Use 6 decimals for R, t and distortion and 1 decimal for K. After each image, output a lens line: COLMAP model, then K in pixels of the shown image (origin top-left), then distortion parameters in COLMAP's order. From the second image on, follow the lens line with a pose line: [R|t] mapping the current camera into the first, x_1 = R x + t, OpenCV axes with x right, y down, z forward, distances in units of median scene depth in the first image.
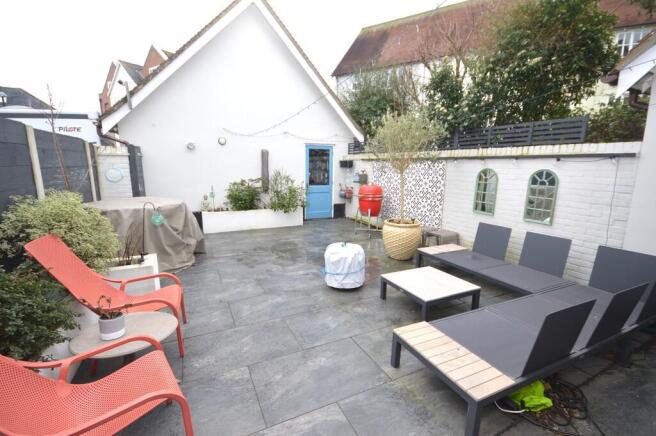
lens RADIAL K [[293.9, 0, 325.4], [0, 293.9, 220.3], [0, 0, 1]] dist [0.001206, -0.000508]
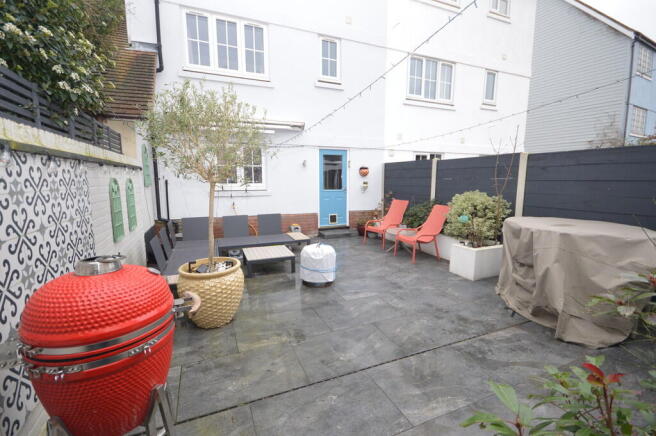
lens RADIAL K [[293.9, 0, 328.5], [0, 293.9, 218.2], [0, 0, 1]] dist [0.001206, -0.000508]
pose [[-0.999598, -0.000431, 0.028332, -0.003777], [0.008565, 0.948523, 0.316591, -0.358701], [-0.027010, 0.316707, -0.948139, 1.892514]]
